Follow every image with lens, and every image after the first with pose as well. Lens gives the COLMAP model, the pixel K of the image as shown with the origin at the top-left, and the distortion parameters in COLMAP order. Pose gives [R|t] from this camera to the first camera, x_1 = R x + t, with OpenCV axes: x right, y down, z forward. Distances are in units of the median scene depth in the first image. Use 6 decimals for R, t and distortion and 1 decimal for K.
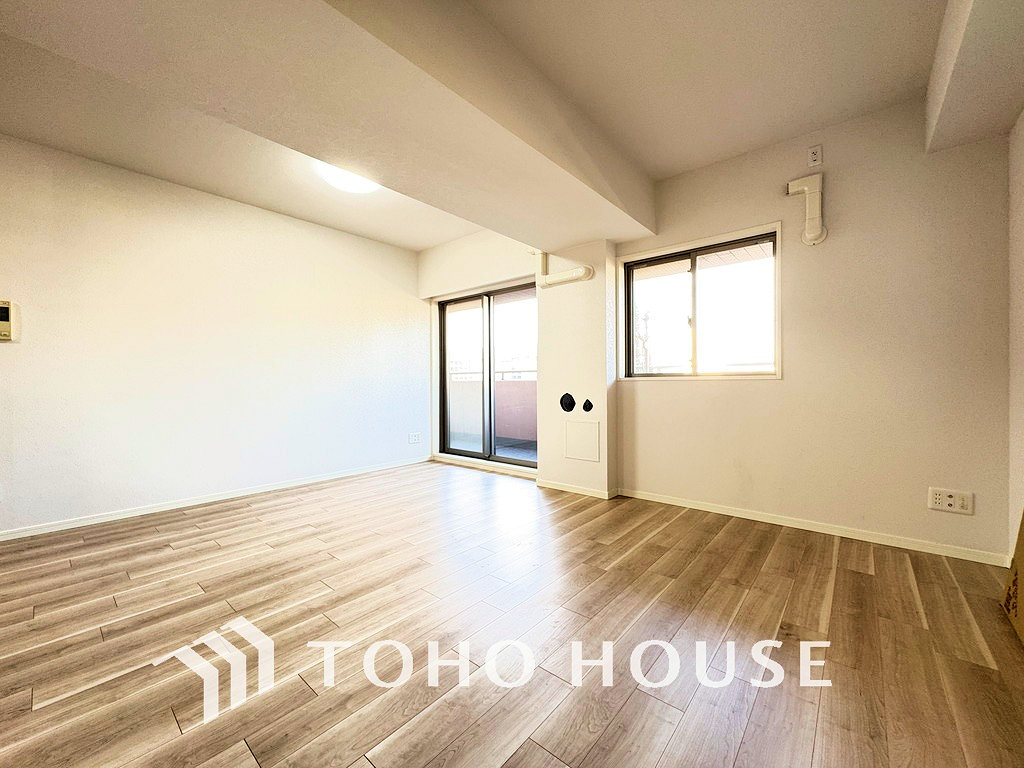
lens RADIAL K [[407.3, 0, 515.8], [0, 407.3, 383.4], [0, 0, 1]] dist [0.003959, 0.000240]
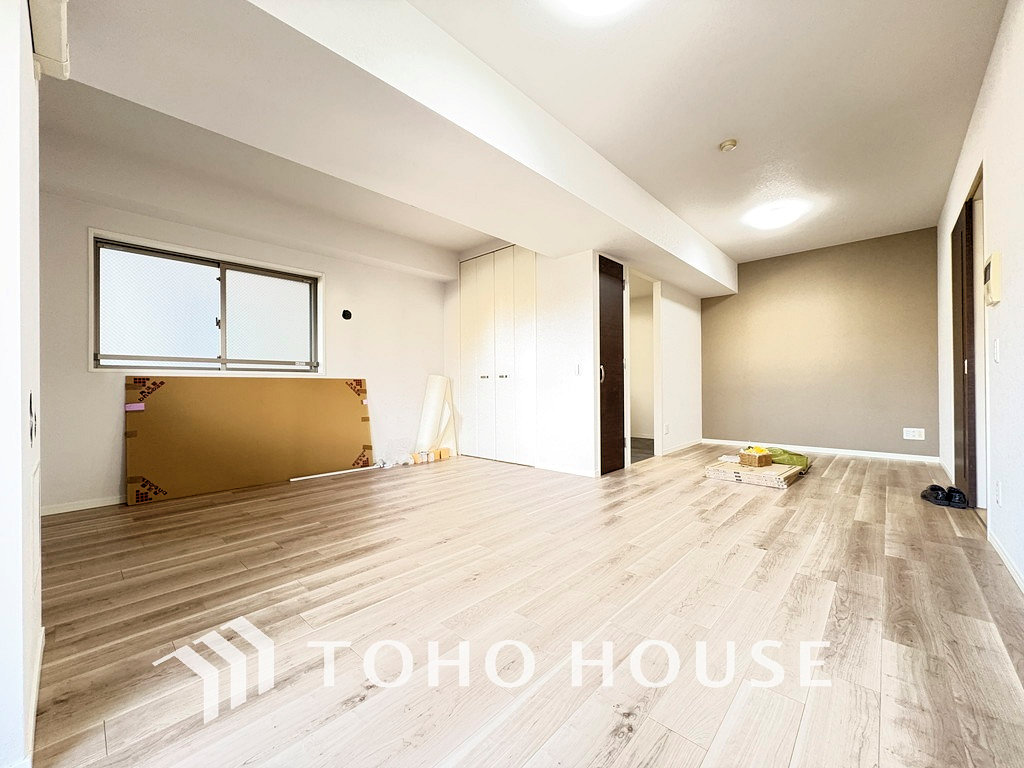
lens RADIAL K [[407.3, 0, 512.7], [0, 407.3, 383.7], [0, 0, 1]] dist [0.003959, 0.000240]
pose [[-0.998984, 0.017388, 0.041582, -0.350466], [0.017257, 0.999845, -0.003515, 0.039273], [-0.041637, -0.002794, -0.999129, 1.808023]]
